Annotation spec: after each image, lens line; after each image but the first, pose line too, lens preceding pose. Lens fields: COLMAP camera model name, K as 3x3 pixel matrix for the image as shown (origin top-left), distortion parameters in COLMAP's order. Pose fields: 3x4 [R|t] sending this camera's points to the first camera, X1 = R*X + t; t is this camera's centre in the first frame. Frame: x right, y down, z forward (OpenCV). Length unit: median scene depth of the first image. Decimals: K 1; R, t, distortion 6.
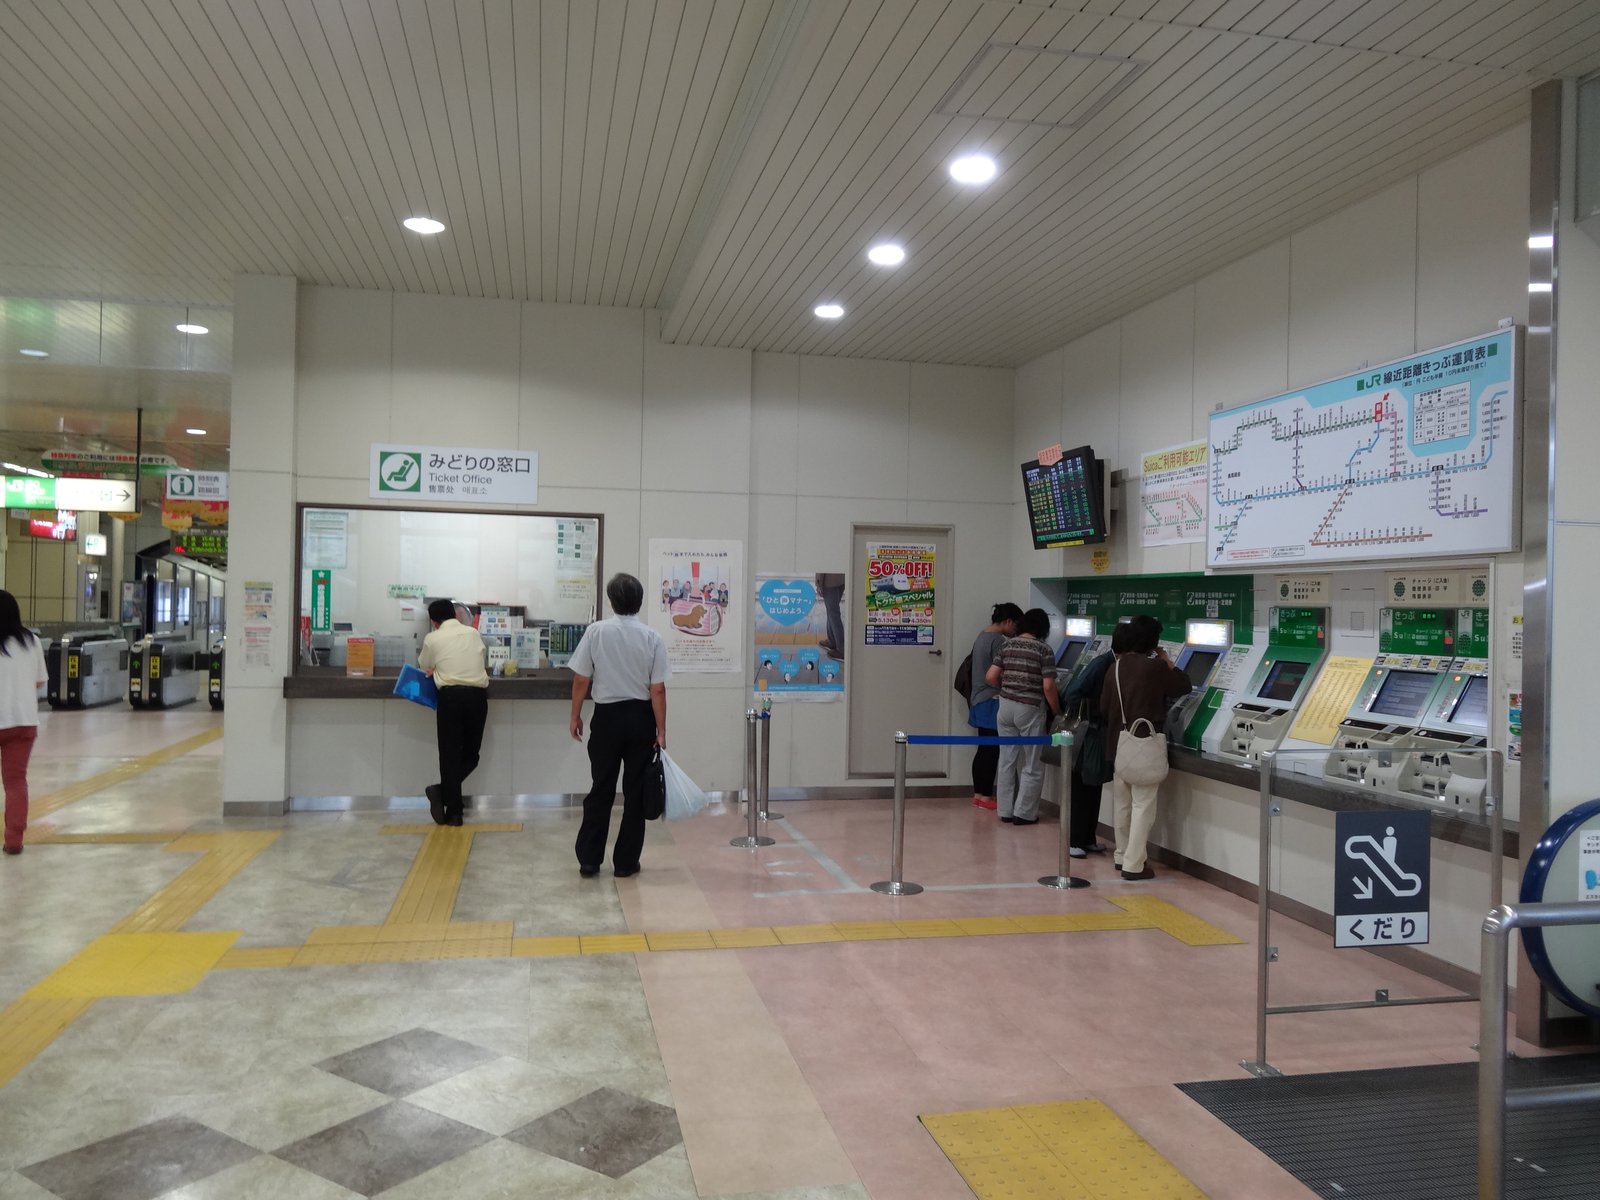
lens RADIAL K [[1177.7, 0, 800.1], [0, 1177.7, 600.4], [0, 0, 1]] dist [-0.002537, -0.007095]
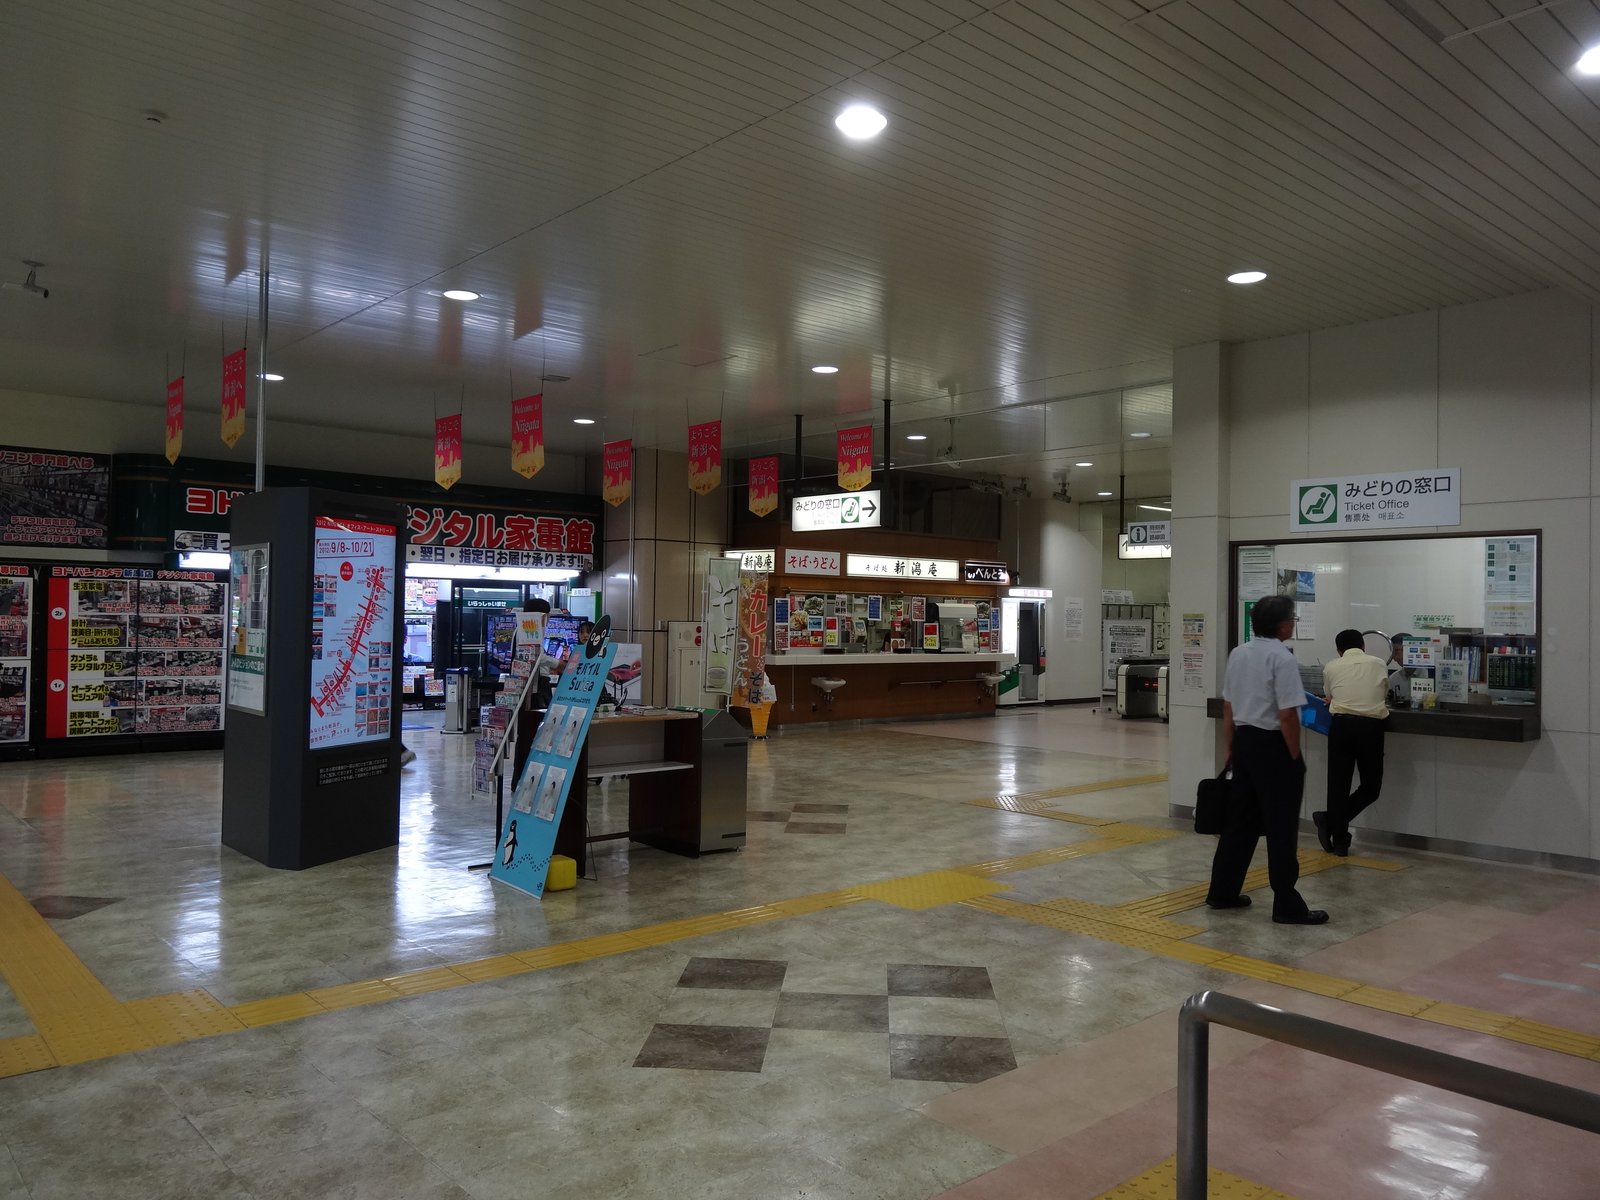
lens RADIAL K [[1177.7, 0, 799.1], [0, 1177.7, 600.2], [0, 0, 1]] dist [-0.002537, -0.007095]
pose [[0.481765, -0.027013, -0.875884, 0.355945], [-0.000693, 0.999513, -0.031207, 0.006943], [0.876300, 0.015642, 0.481512, 0.115205]]
